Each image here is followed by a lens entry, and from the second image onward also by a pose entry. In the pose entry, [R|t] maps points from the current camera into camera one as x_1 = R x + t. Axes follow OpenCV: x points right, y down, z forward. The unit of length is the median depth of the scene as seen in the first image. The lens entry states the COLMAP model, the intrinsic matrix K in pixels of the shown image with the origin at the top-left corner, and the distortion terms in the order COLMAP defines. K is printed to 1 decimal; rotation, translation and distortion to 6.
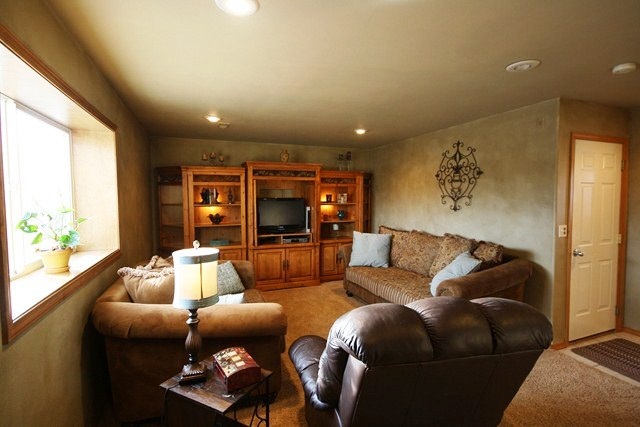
lens RADIAL K [[319.8, 0, 320.0], [0, 319.8, 213.5], [0, 0, 1]] dist [-0.000290, 0.000050]
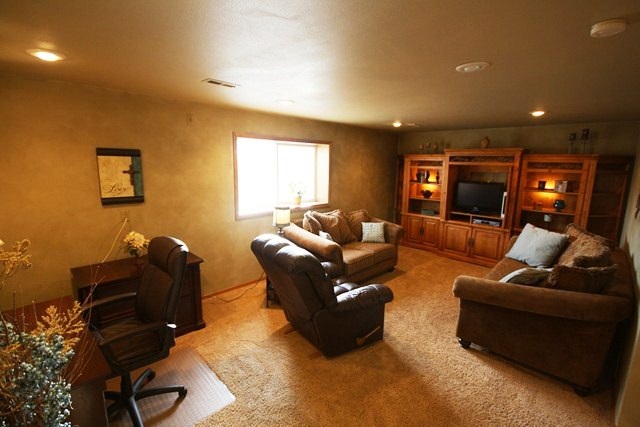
lens RADIAL K [[295.4, 0, 324.2], [0, 295.4, 211.5], [0, 0, 1]] dist [0.002864, -0.009428]
pose [[0.424258, 0.159451, -0.891393, 0.574437], [-0.066161, 0.987203, 0.145099, -0.059464], [0.903121, -0.002584, 0.429378, 0.097141]]
